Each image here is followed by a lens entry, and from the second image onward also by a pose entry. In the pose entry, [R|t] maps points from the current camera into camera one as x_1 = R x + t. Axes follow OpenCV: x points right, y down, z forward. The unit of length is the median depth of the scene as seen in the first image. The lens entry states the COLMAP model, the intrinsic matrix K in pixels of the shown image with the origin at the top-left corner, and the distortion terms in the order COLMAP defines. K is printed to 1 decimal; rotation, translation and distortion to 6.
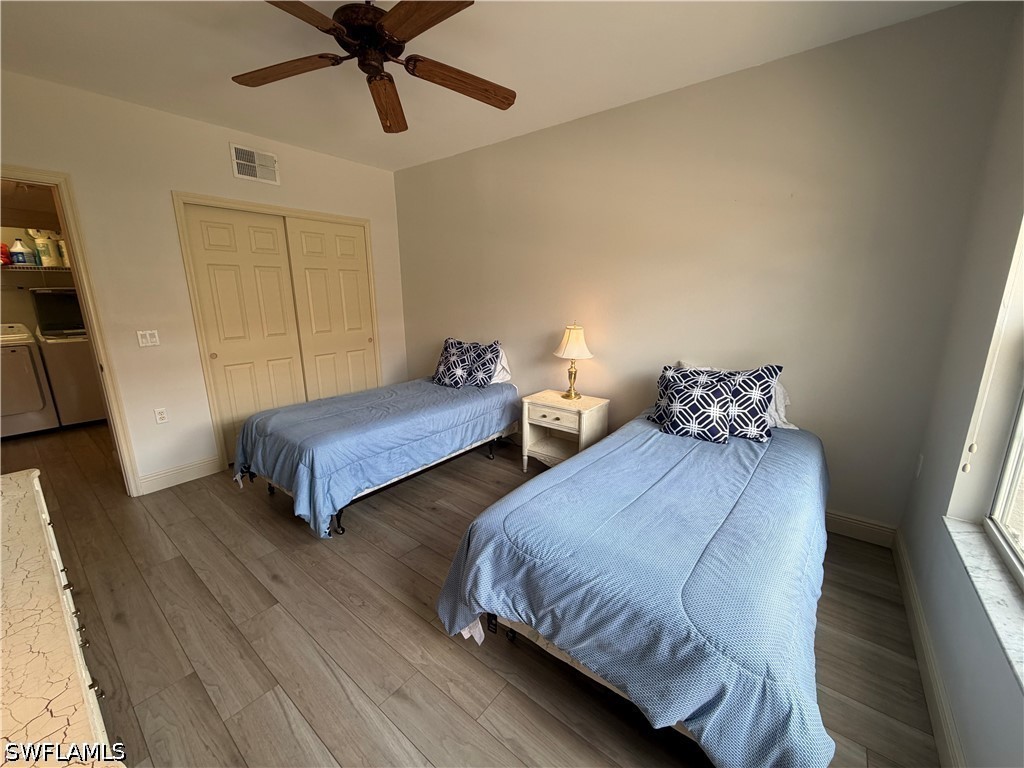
lens RADIAL K [[406.7, 0, 508.4], [0, 406.7, 382.1], [0, 0, 1]] dist [-0.000938, -0.000055]
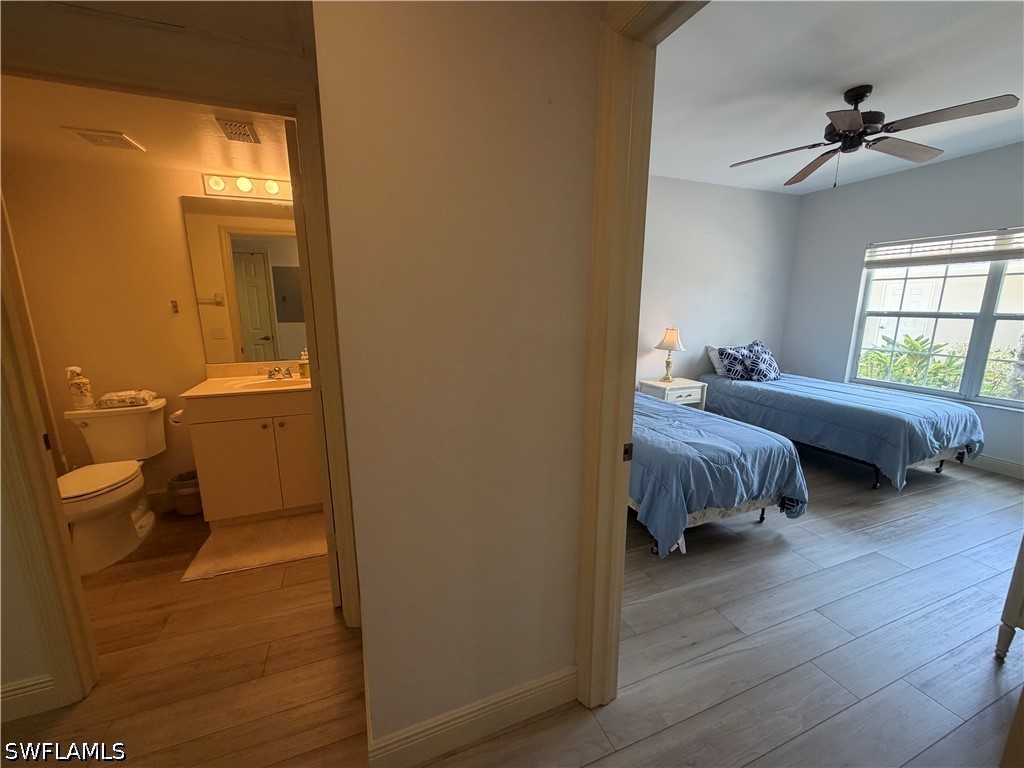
lens RADIAL K [[406.7, 0, 510.6], [0, 406.7, 383.8], [0, 0, 1]] dist [-0.000938, -0.000055]
pose [[0.511376, -0.154557, 0.845344, -1.325639], [0.186831, 0.980160, 0.066186, -0.148391], [-0.838802, 0.124091, 0.530106, 0.776301]]
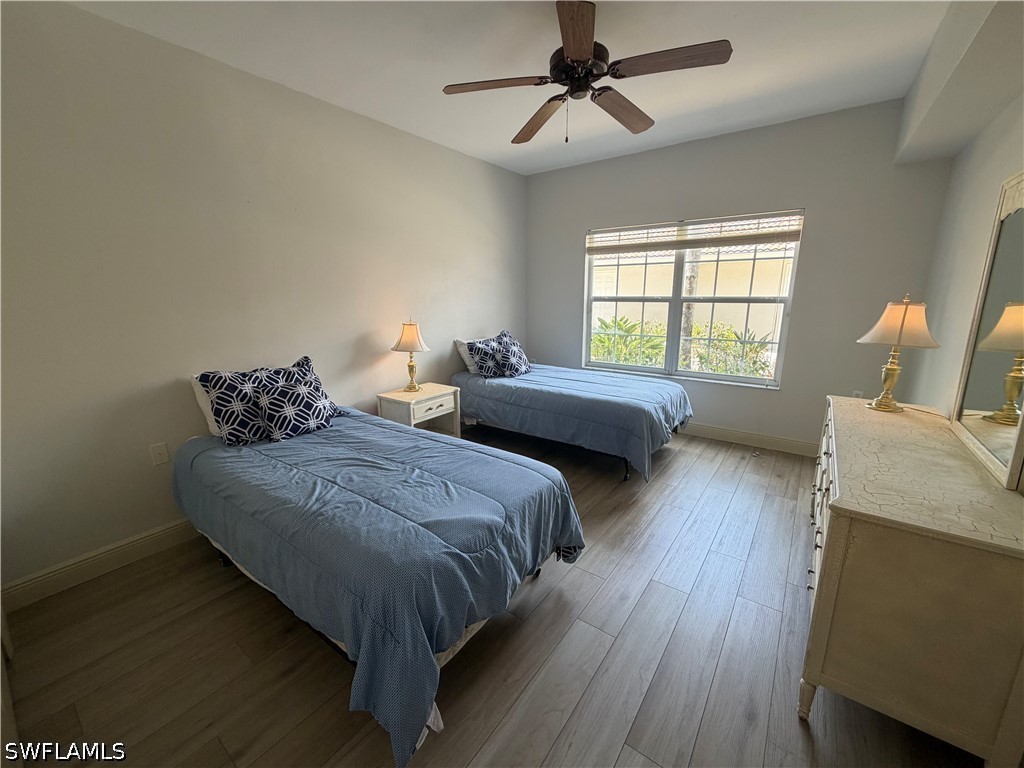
lens RADIAL K [[406.7, 0, 512.4], [0, 406.7, 387.1], [0, 0, 1]] dist [-0.000938, -0.000055]
pose [[-0.029719, -0.218988, 0.975275, -0.937810], [0.234365, 0.946980, 0.219777, -0.151317], [-0.971694, 0.235102, 0.023180, 0.776109]]
